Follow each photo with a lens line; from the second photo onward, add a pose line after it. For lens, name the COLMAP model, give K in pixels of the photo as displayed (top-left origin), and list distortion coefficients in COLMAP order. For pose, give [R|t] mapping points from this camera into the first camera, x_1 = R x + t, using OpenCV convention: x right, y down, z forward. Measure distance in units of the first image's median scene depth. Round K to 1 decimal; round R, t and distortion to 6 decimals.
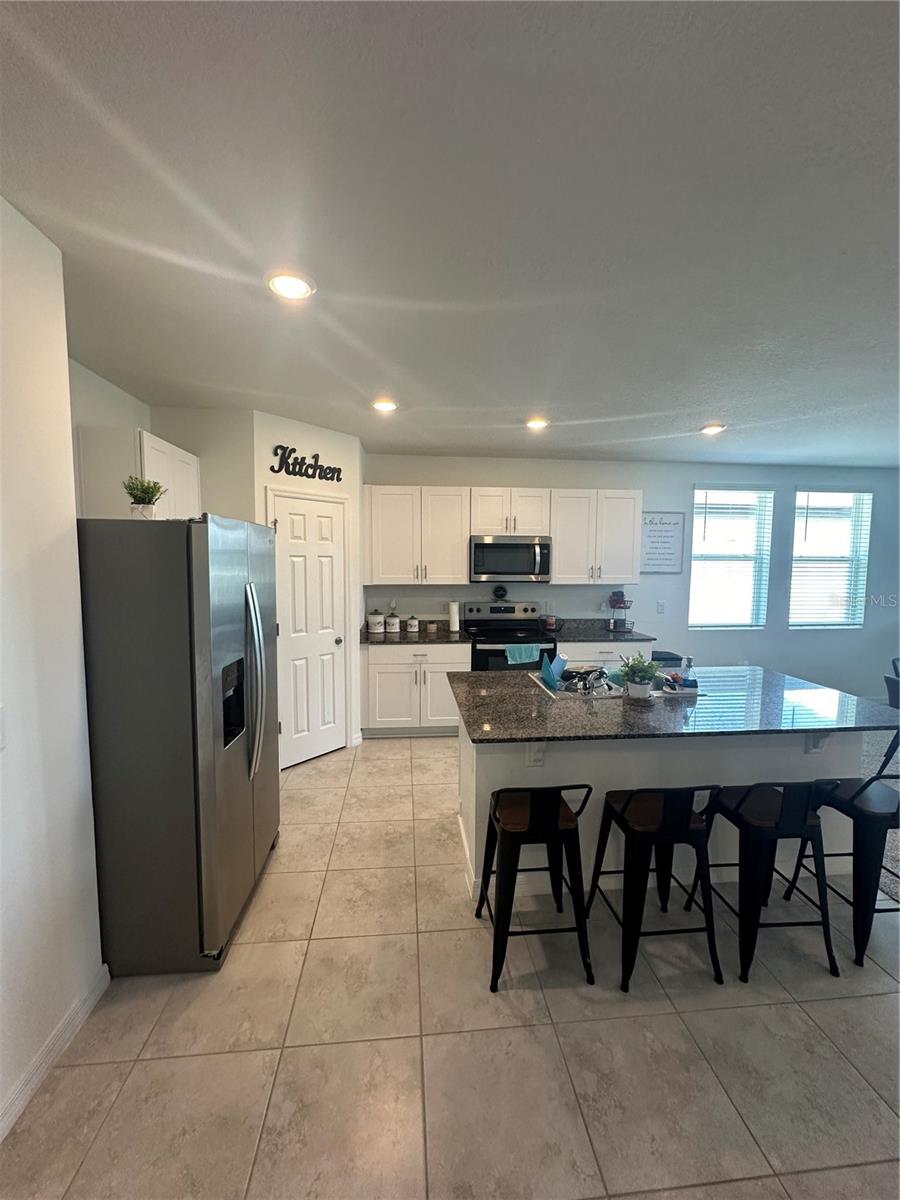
lens RADIAL K [[479.1, 0, 449.7], [0, 479.1, 599.3], [0, 0, 1]] dist [-0.007848, 0.002054]
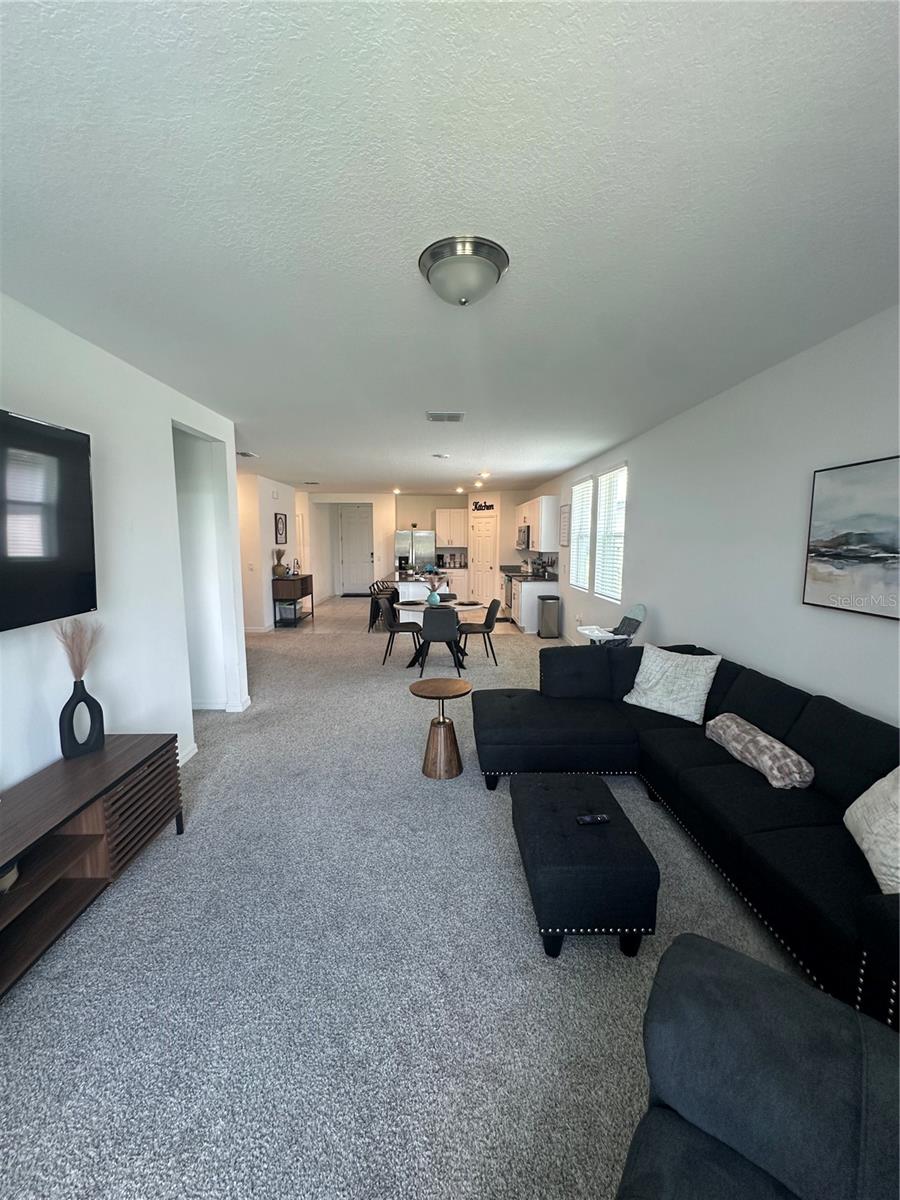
lens RADIAL K [[479.1, 0, 446.2], [0, 479.1, 590.4], [0, 0, 1]] dist [-0.007848, 0.002054]
pose [[-0.078150, 0.098470, -0.992067, 2.673298], [-0.082581, 0.991051, 0.104874, -0.053764], [0.993515, 0.090121, -0.069319, 1.006977]]
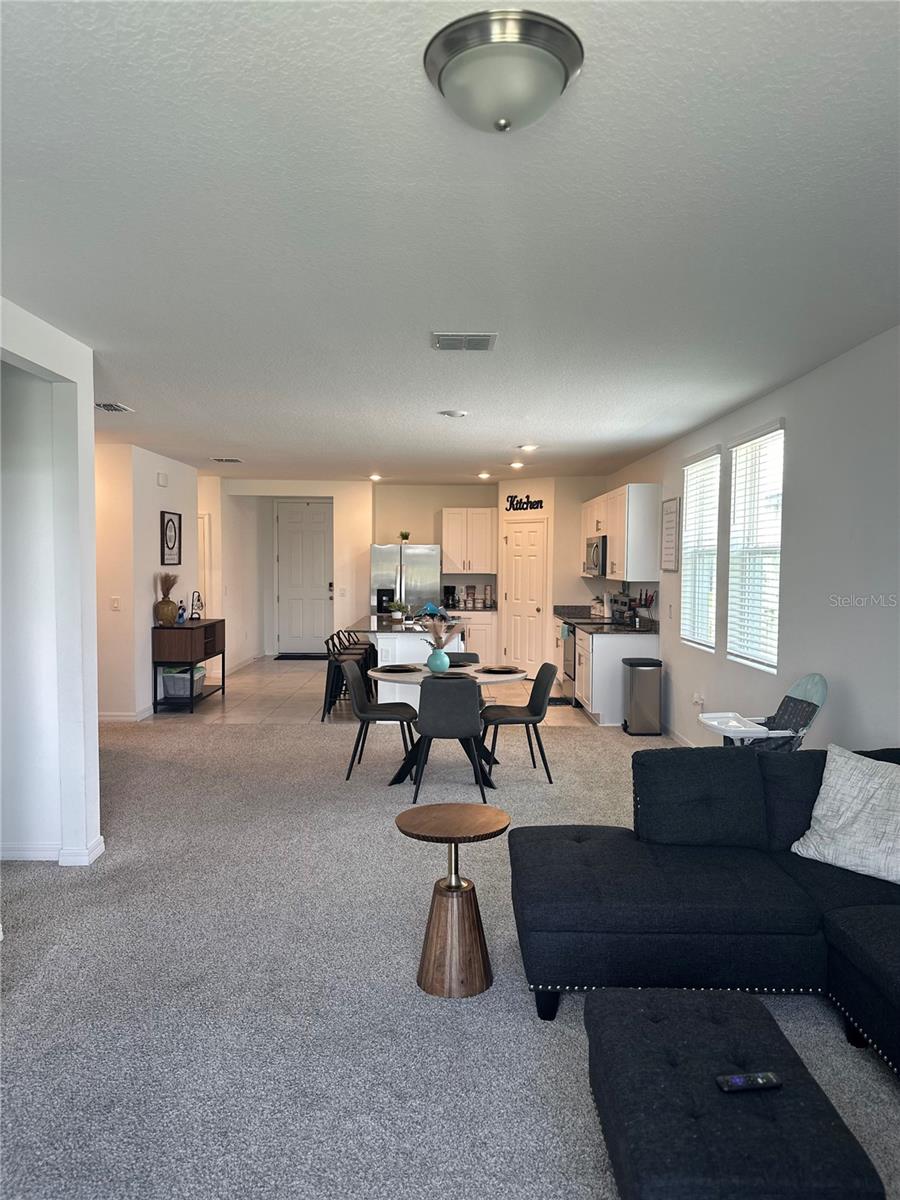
lens RADIAL K [[838.8, 0, 449.3], [0, 838.8, 590.3], [0, 0, 1]] dist [0.056608, -0.068136]
pose [[-0.090167, 0.027529, -0.995546, 2.667675], [-0.089213, 0.995376, 0.035604, -0.050991], [0.991923, 0.092026, -0.087294, 1.005173]]
